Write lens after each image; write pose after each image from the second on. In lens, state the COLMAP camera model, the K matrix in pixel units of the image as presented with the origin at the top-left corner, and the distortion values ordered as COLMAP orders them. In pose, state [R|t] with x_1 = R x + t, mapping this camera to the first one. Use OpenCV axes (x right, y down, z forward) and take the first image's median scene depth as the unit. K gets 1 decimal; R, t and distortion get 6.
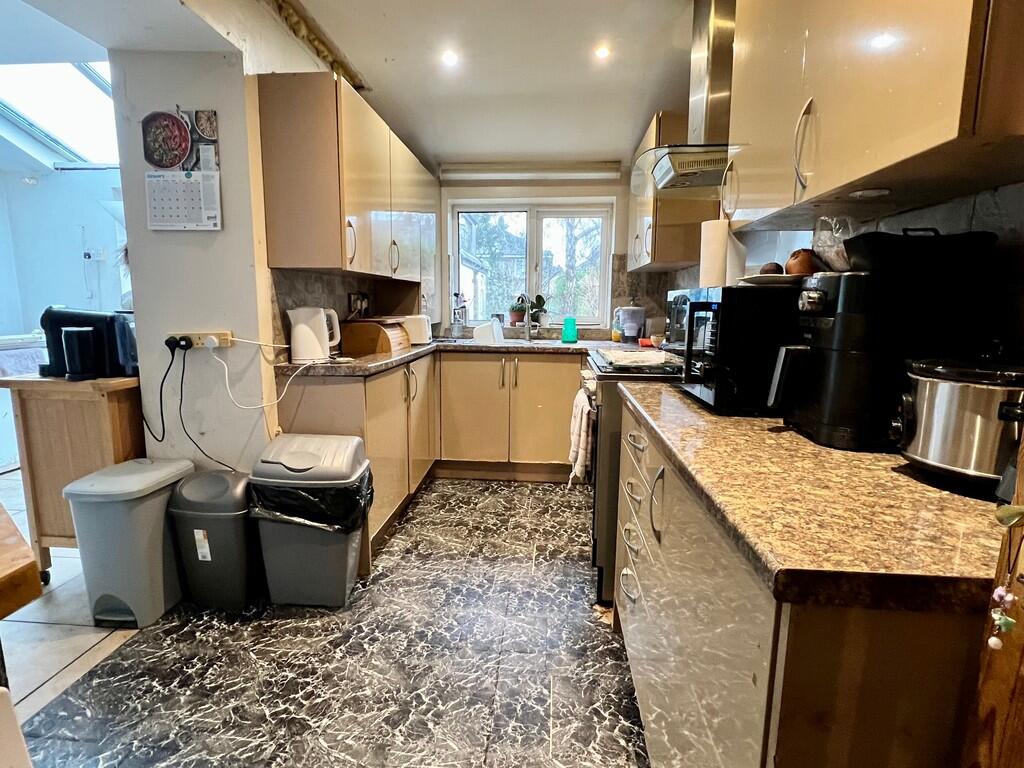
lens RADIAL K [[514.6, 0, 507.7], [0, 514.6, 381.3], [0, 0, 1]] dist [0.000366, -0.000640]
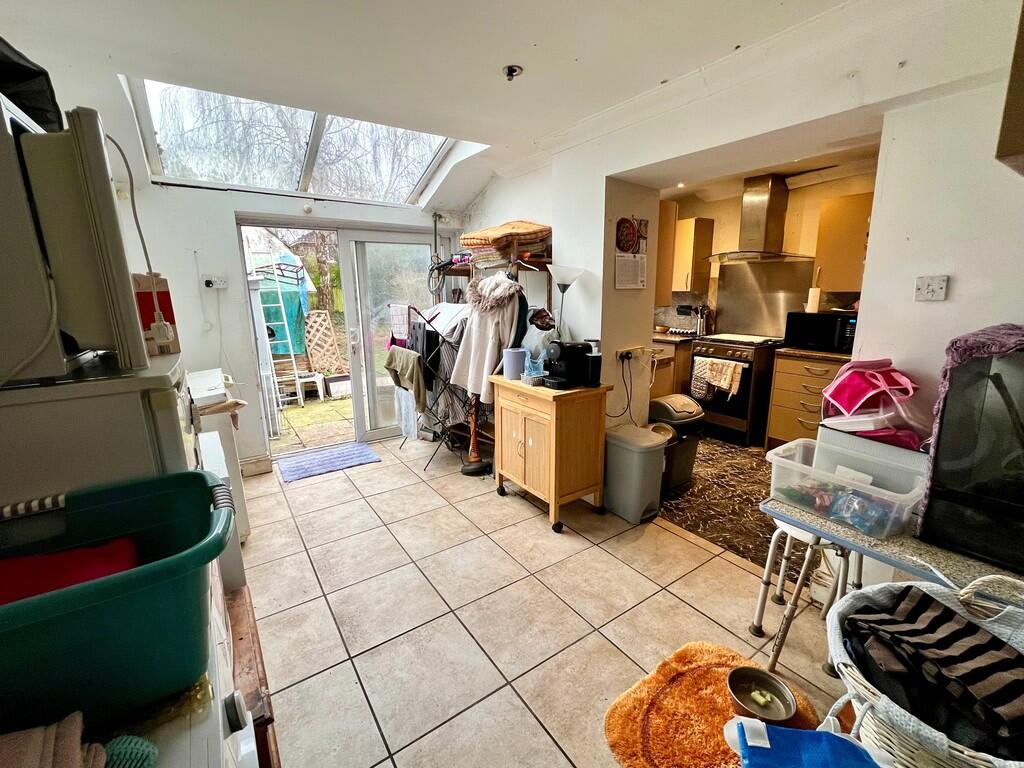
lens RADIAL K [[441.3, 0, 504.3], [0, 441.3, 379.7], [0, 0, 1]] dist [-0.003867, -0.000183]
pose [[0.776468, -0.150235, 0.611986, -1.825551], [0.114663, 0.988636, 0.097217, -0.182173], [-0.619637, -0.005314, 0.784870, 0.117901]]
